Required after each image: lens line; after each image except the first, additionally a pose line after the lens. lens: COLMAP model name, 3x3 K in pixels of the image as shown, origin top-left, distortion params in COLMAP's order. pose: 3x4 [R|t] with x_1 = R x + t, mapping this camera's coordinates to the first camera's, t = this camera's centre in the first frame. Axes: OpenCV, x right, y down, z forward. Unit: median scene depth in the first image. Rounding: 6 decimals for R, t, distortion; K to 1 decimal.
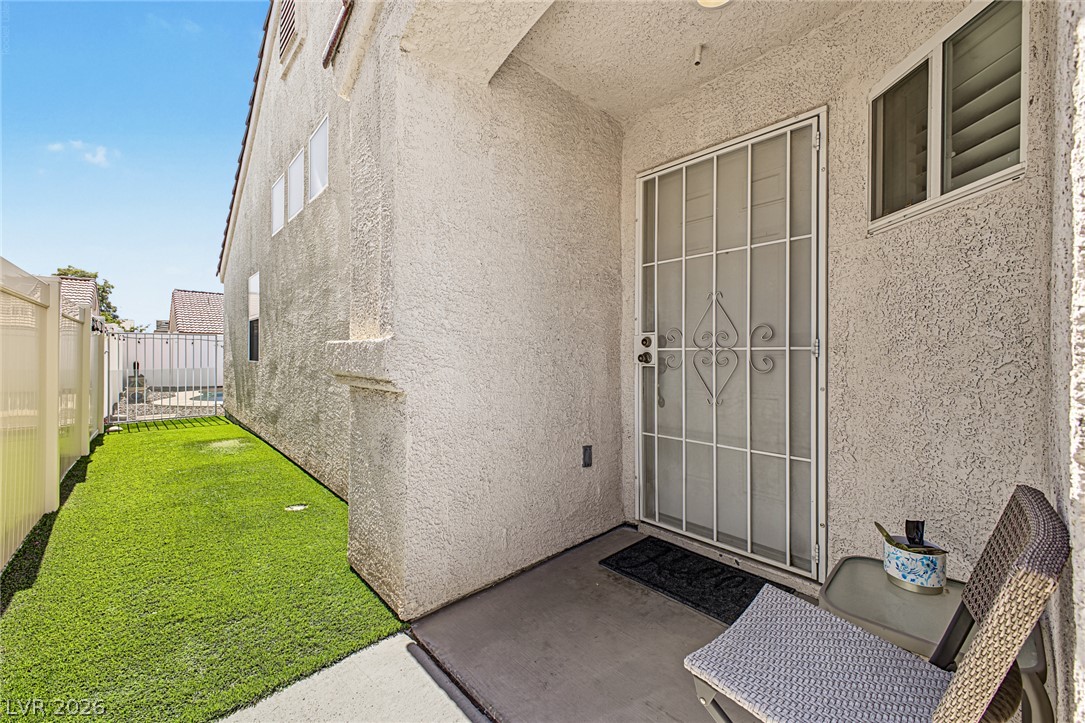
lens RADIAL K [[415.4, 0, 540.6], [0, 415.4, 354.5], [0, 0, 1]] dist [-0.000370, -0.000184]
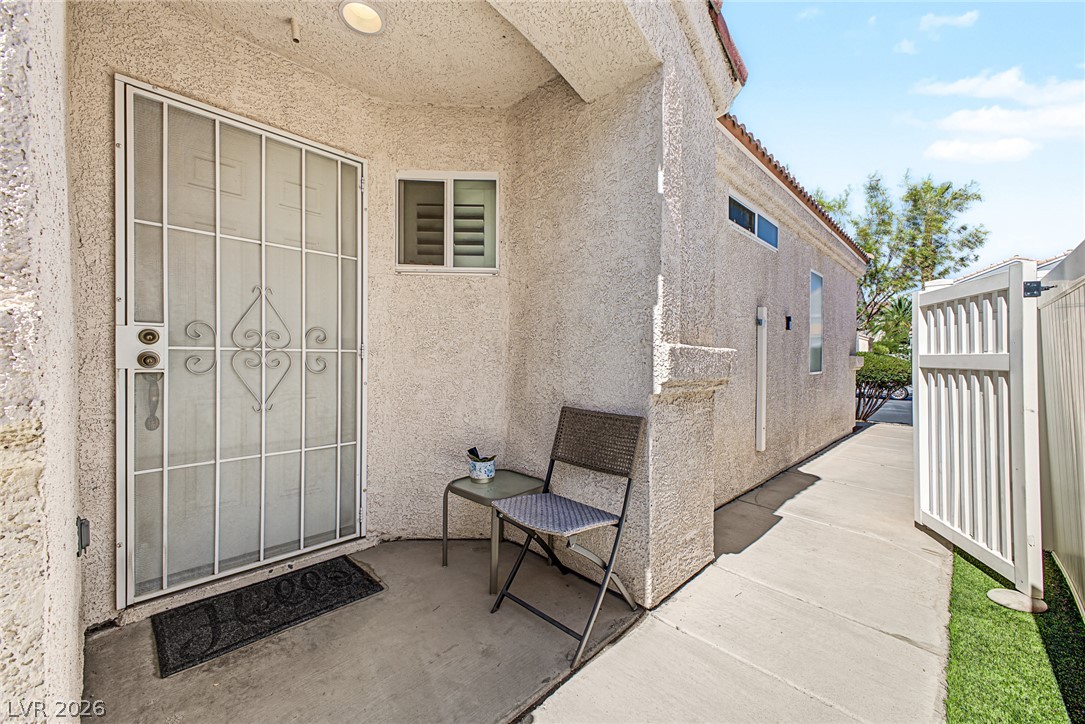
lens RADIAL K [[424.6, 0, 533.9], [0, 424.6, 361.9], [0, 0, 1]] dist [0.000309, -0.000434]
pose [[-0.040104, -0.013208, 0.999108, -0.579890], [-0.007931, 0.999885, 0.012900, -0.002909], [-0.999164, -0.007406, -0.040204, 0.490101]]
